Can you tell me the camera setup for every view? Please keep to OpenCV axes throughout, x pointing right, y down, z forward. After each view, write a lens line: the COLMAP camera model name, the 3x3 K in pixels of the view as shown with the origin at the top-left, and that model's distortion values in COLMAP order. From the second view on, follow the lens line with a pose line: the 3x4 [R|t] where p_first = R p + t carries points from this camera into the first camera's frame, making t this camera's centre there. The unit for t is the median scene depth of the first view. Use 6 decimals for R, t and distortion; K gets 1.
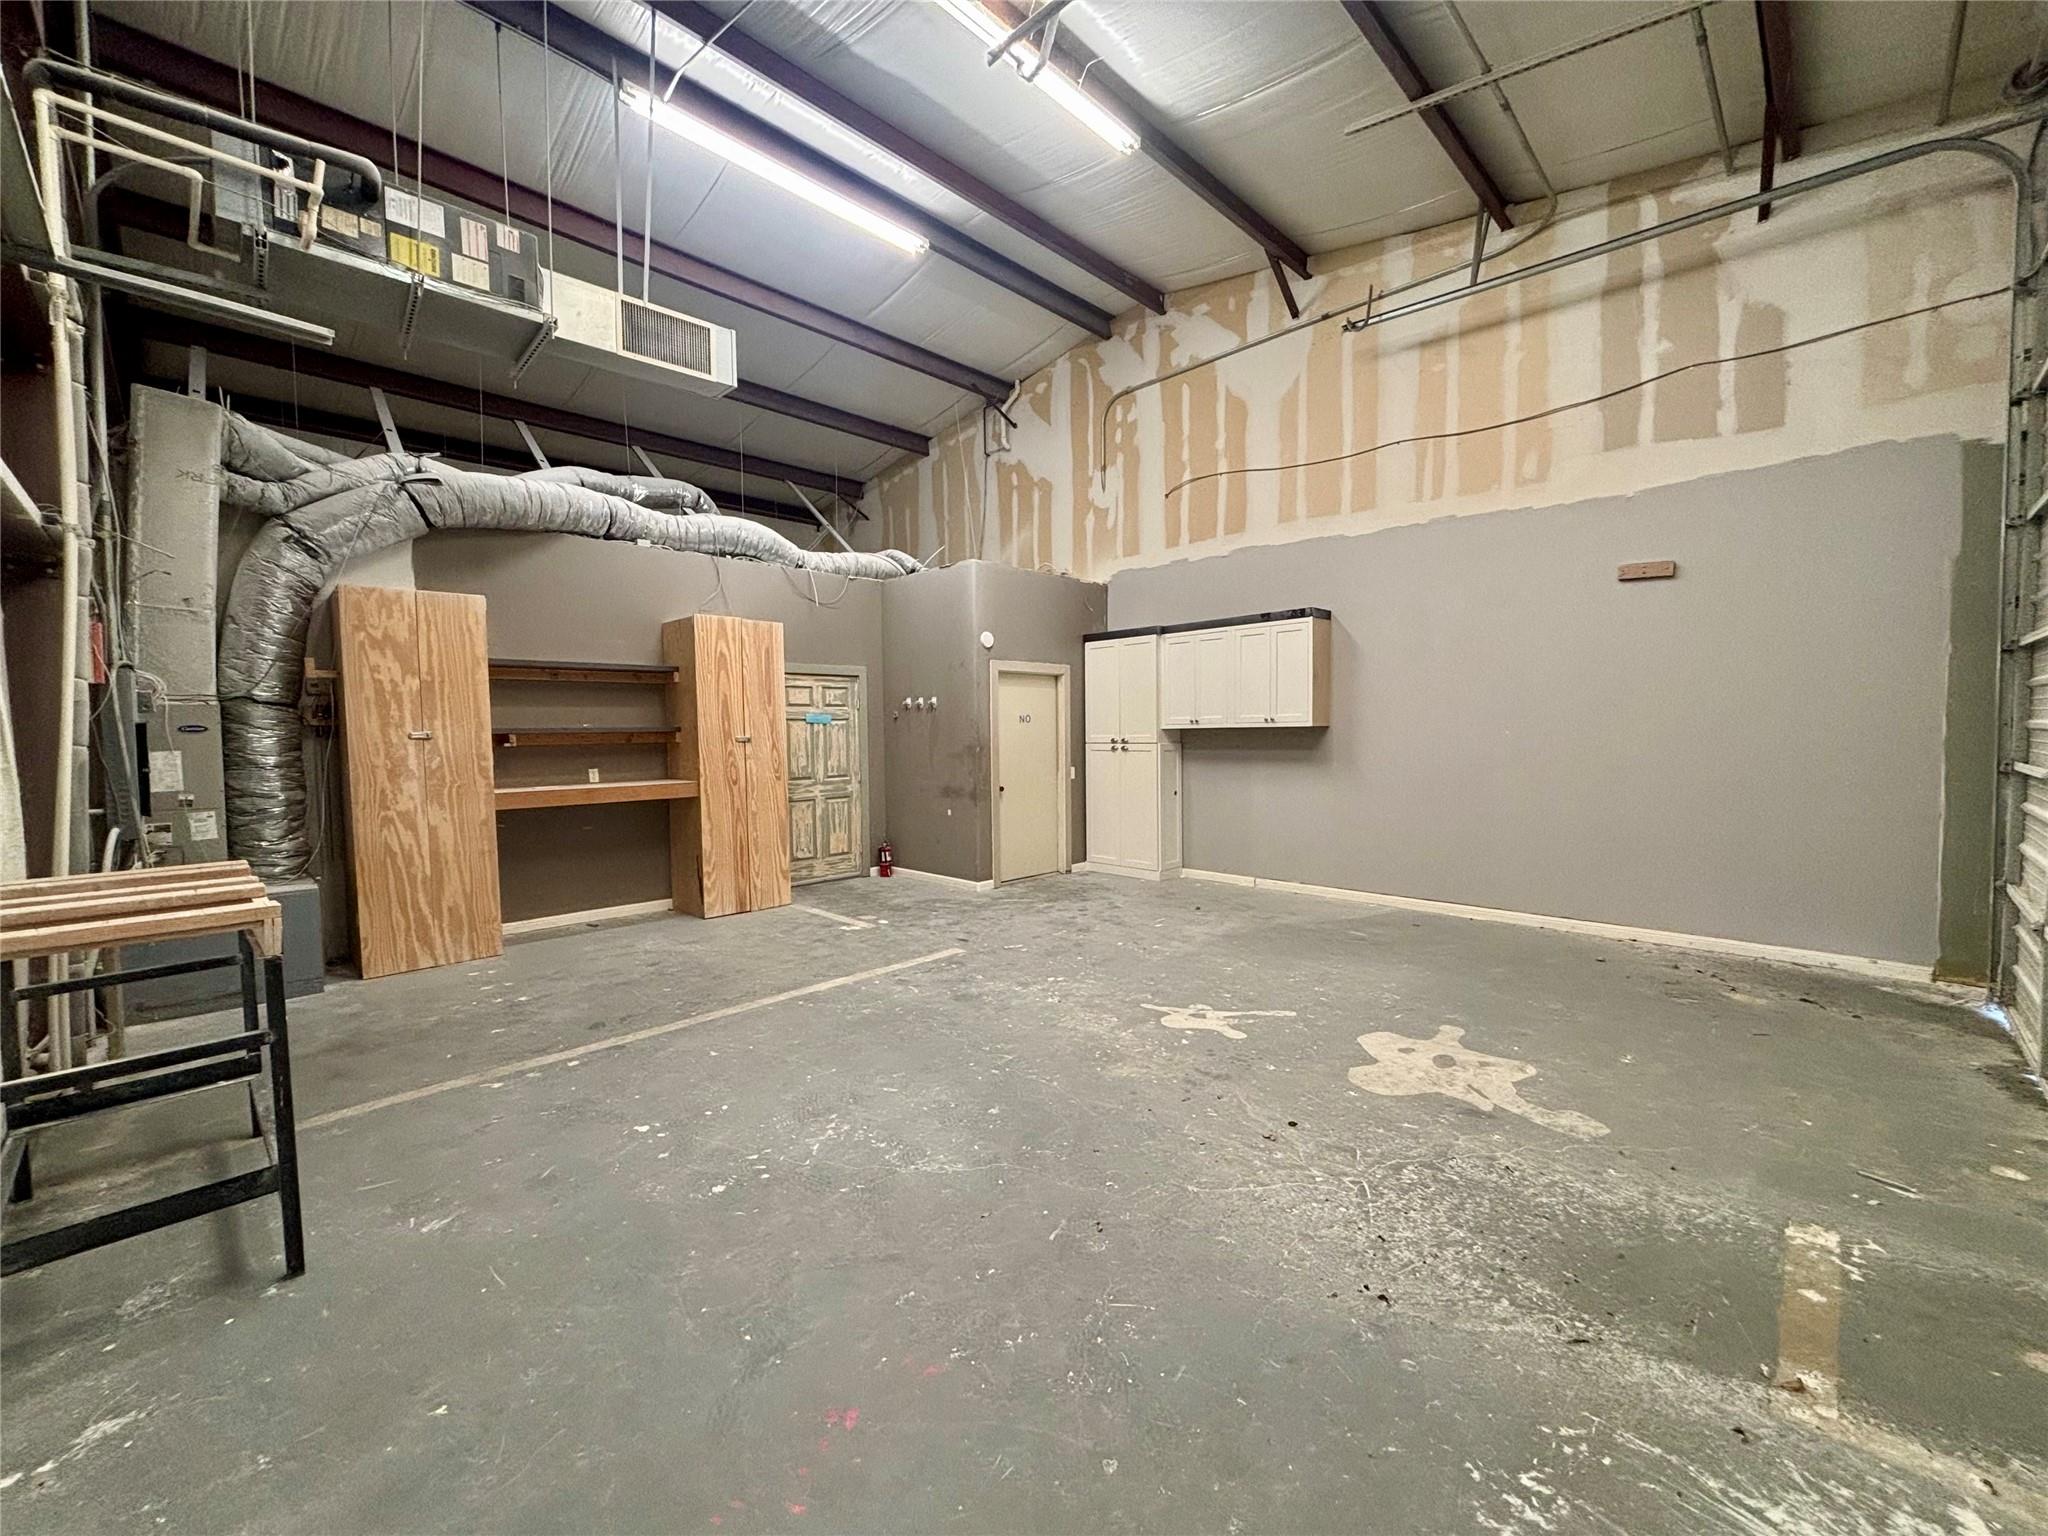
lens RADIAL K [[822.2, 0, 1024.4], [0, 822.2, 761.2], [0, 0, 1]] dist [-0.000608, -0.000180]
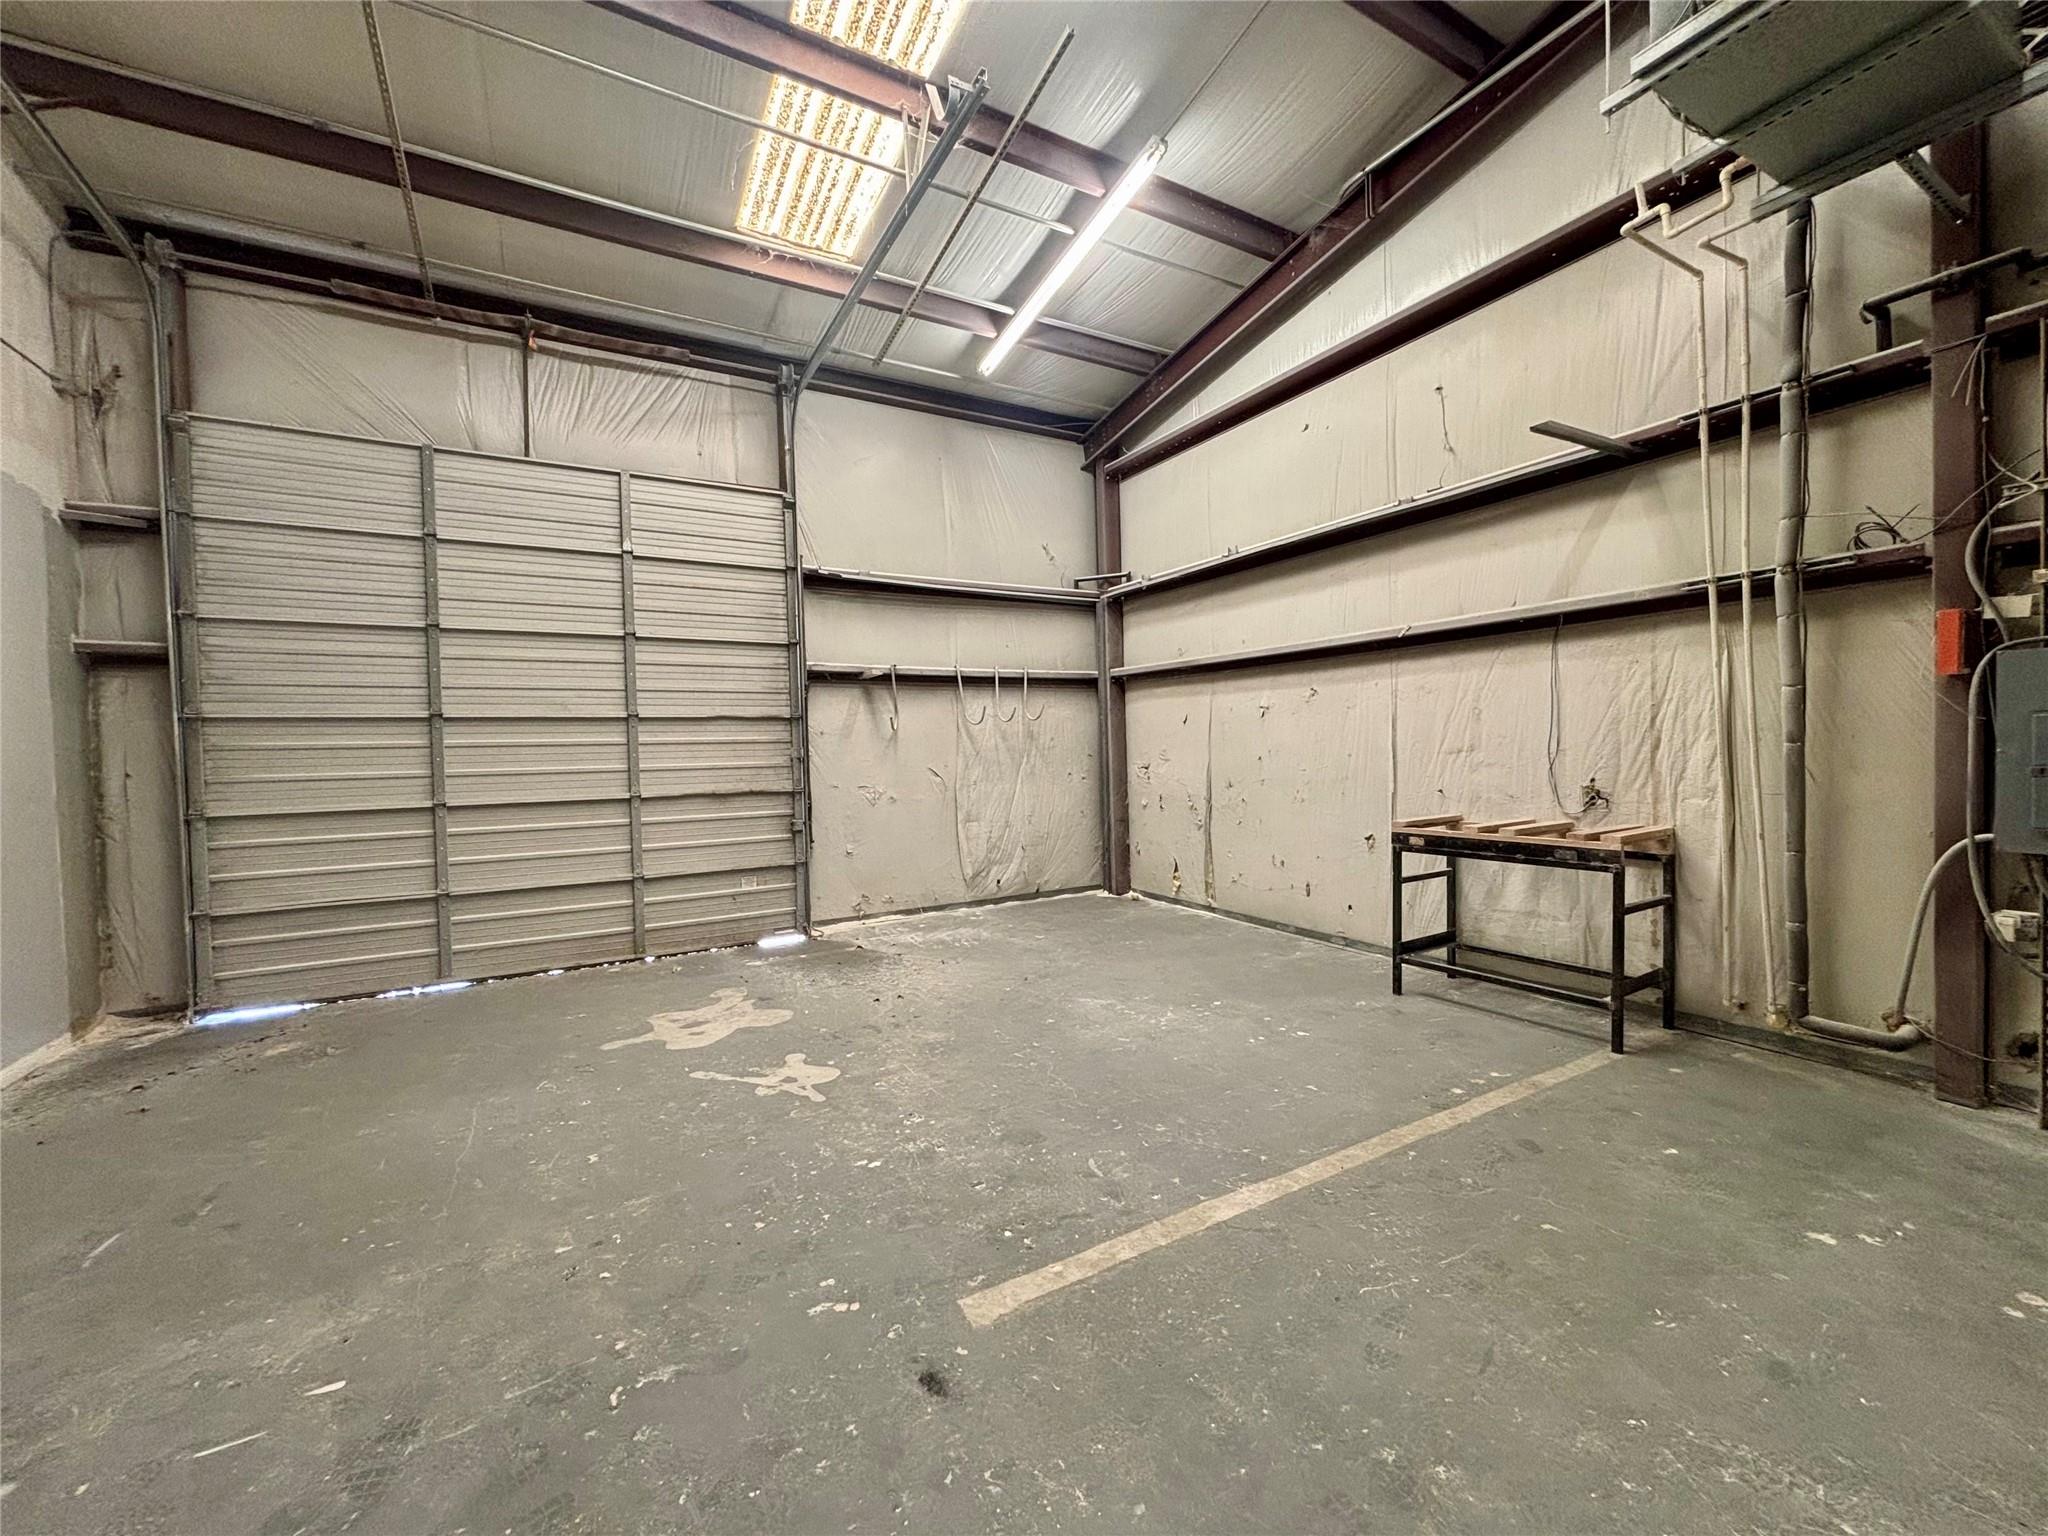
lens RADIAL K [[822.2, 0, 1021.5], [0, 822.2, 772.1], [0, 0, 1]] dist [-0.000608, -0.000180]
pose [[-0.964540, 0.028331, 0.262412, -0.311992], [0.047846, 0.996518, 0.068277, -0.086787], [-0.259564, 0.078411, -0.962537, 1.957443]]
